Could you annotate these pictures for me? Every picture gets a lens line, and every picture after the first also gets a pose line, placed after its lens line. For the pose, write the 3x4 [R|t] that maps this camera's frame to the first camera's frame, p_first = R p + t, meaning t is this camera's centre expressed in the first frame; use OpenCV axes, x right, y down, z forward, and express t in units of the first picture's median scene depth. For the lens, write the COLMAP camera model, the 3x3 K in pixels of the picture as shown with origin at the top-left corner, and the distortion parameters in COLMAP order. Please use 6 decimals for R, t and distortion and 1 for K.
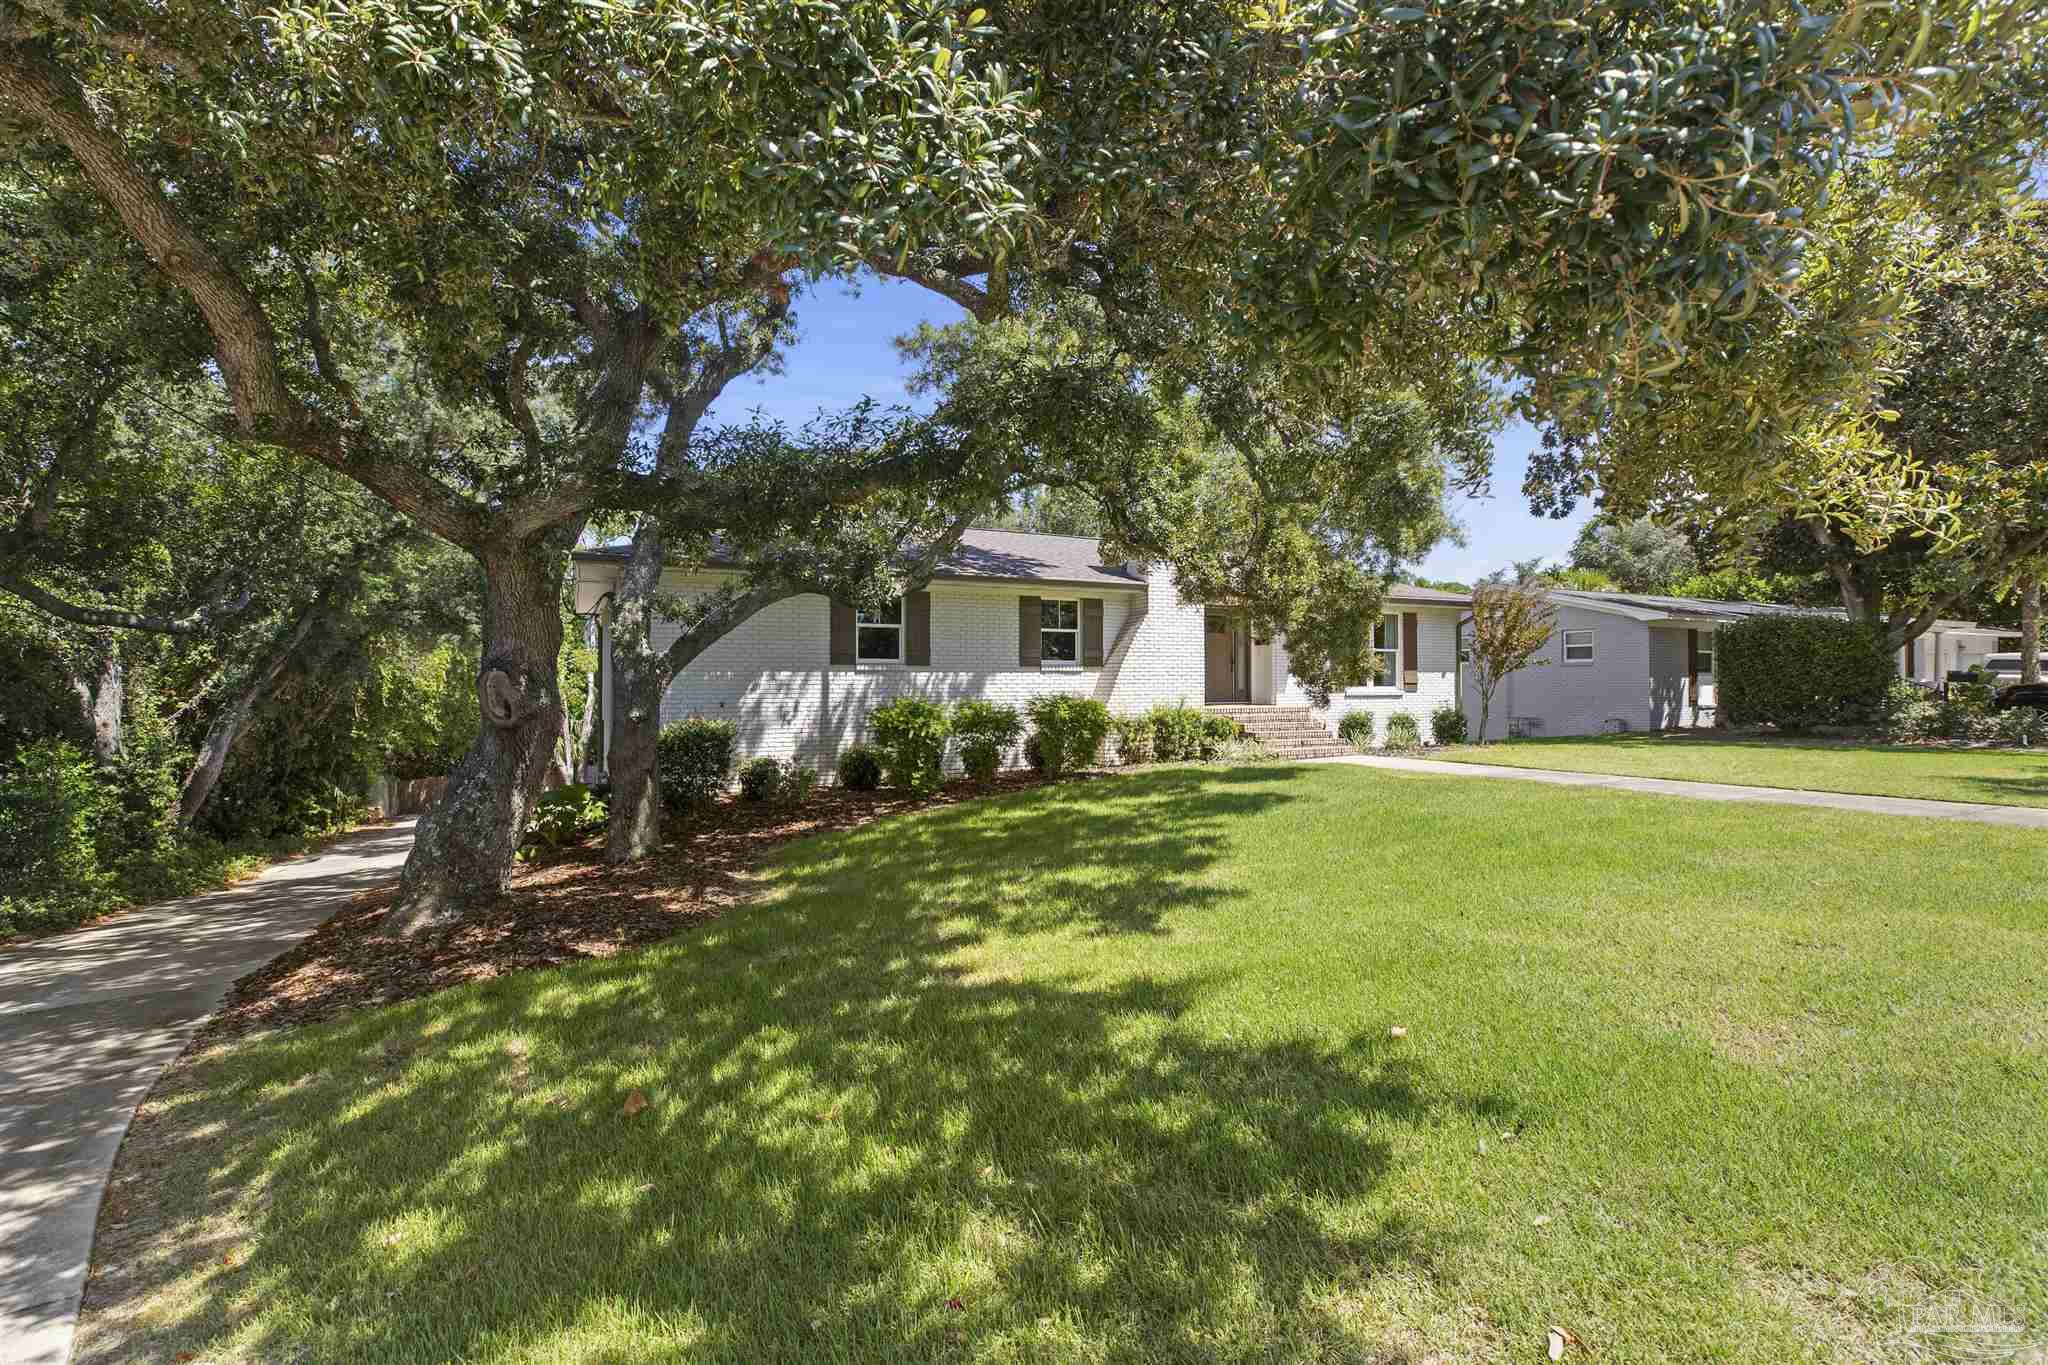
lens RADIAL K [[937.0, 0, 1024.0], [0, 937.0, 682.5], [0, 0, 1]] dist [-0.001576, -0.000005]
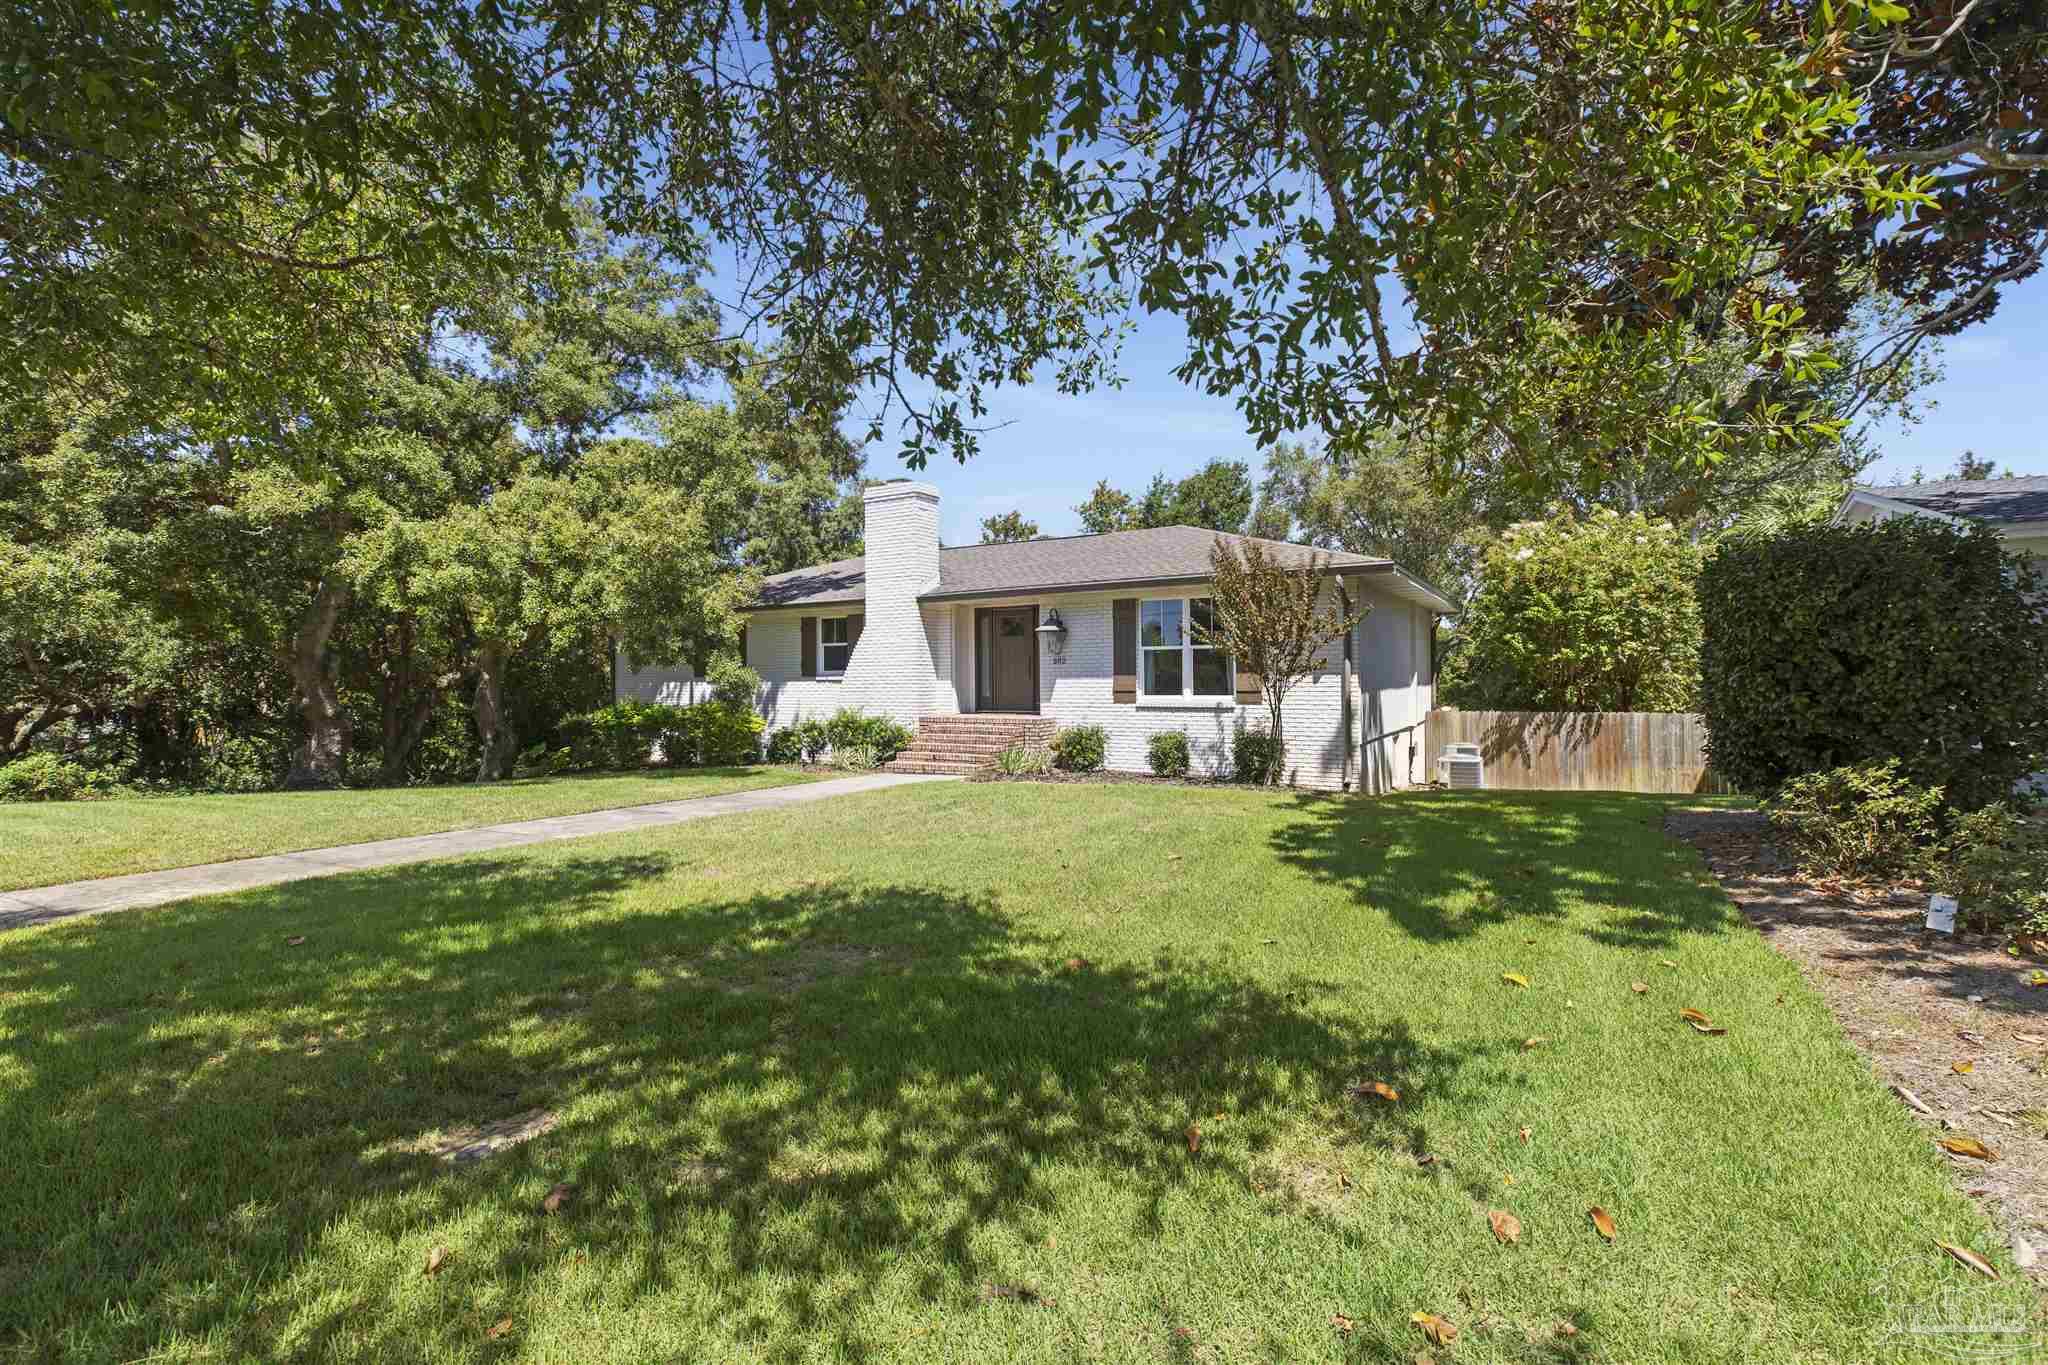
lens RADIAL K [[937.0, 0, 1024.0], [0, 937.0, 682.5], [0, 0, 1]] dist [-0.001576, -0.000005]
pose [[0.499121, -0.004659, -0.866520, 1.129902], [0.004348, 0.999986, -0.002872, -0.005663], [0.866521, -0.002334, 0.499135, 0.621262]]
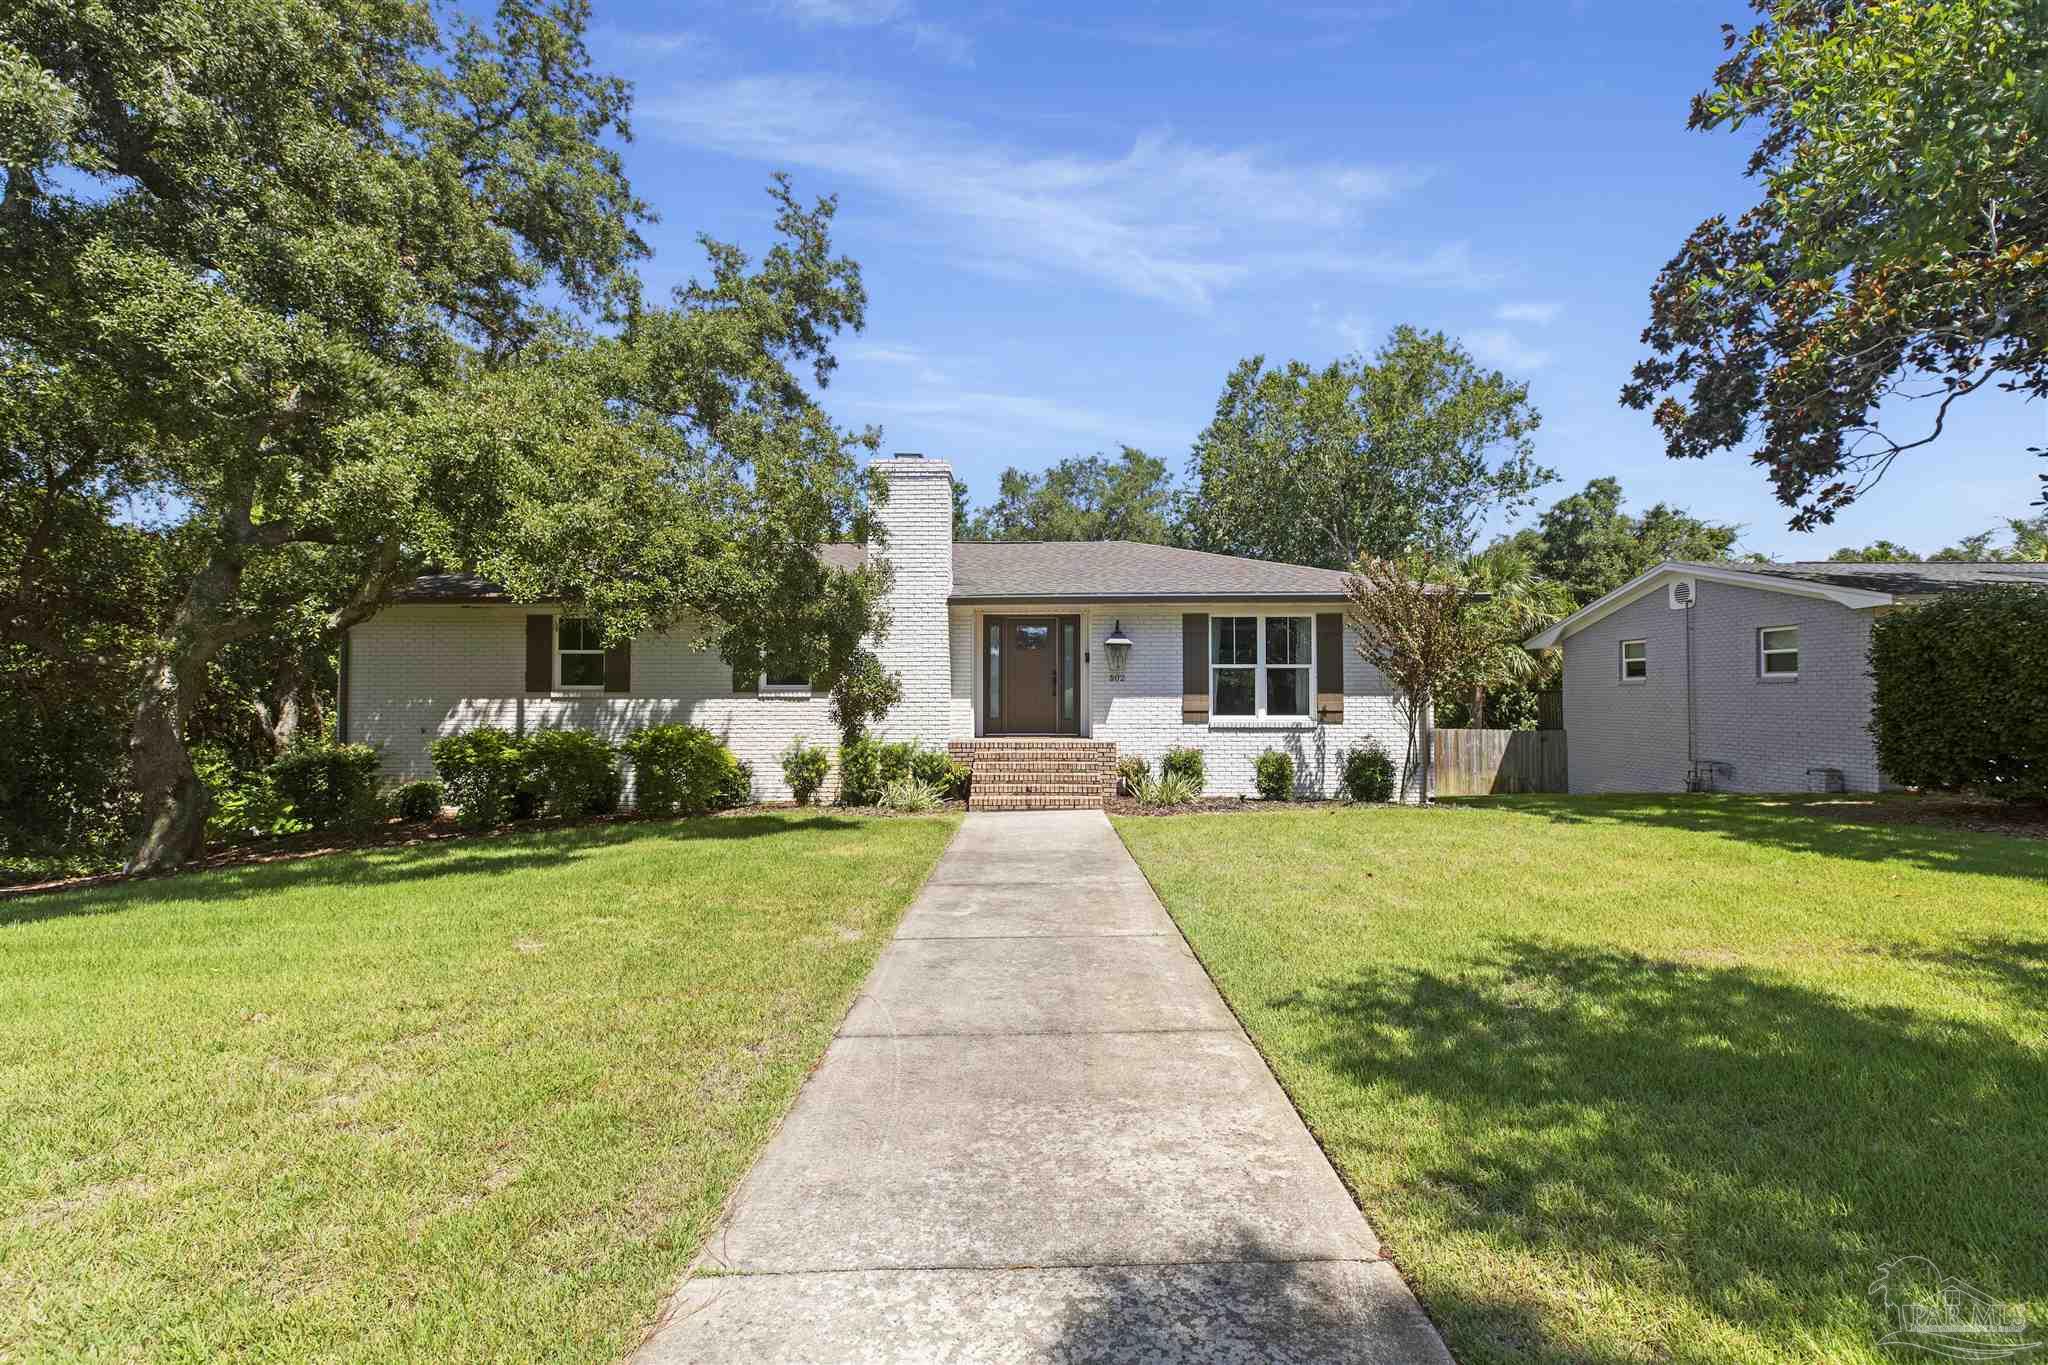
lens RADIAL K [[930.9, 0, 1024.0], [0, 930.9, 633.2], [0, 0, 1]] dist [-0.000430, 0.000085]
pose [[0.874852, -0.032738, -0.483283, 0.652936], [-0.001485, 0.997528, -0.070261, -0.010624], [0.484389, 0.062186, 0.872640, 0.328535]]
